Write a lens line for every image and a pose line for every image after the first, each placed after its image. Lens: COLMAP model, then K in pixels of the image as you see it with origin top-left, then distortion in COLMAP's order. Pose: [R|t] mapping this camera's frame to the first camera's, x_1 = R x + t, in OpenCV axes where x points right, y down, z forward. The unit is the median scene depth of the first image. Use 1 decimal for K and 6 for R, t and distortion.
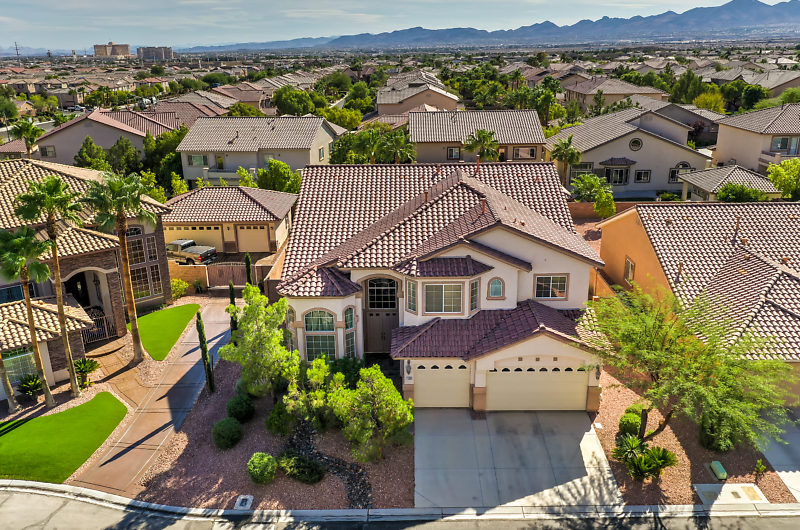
lens RADIAL K [[645.8, 0, 399.1], [0, 645.8, 276.1], [0, 0, 1]] dist [0.008724, 0.000271]
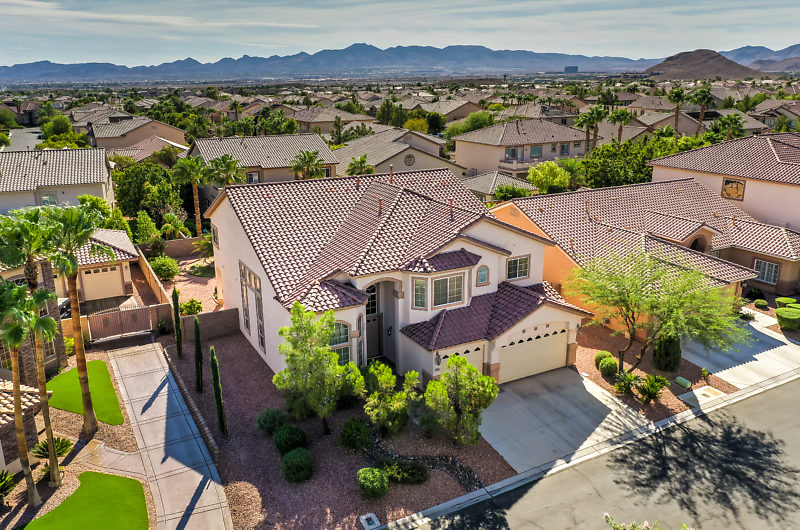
lens RADIAL K [[642.2, 0, 400.0], [0, 642.2, 265.0], [0, 0, 1]] dist [0.006770, -0.000563]
pose [[0.870959, -0.130028, 0.473839, -0.502943], [0.160786, 0.986678, -0.024780, 0.006081], [-0.464305, 0.097769, 0.880263, 0.089333]]
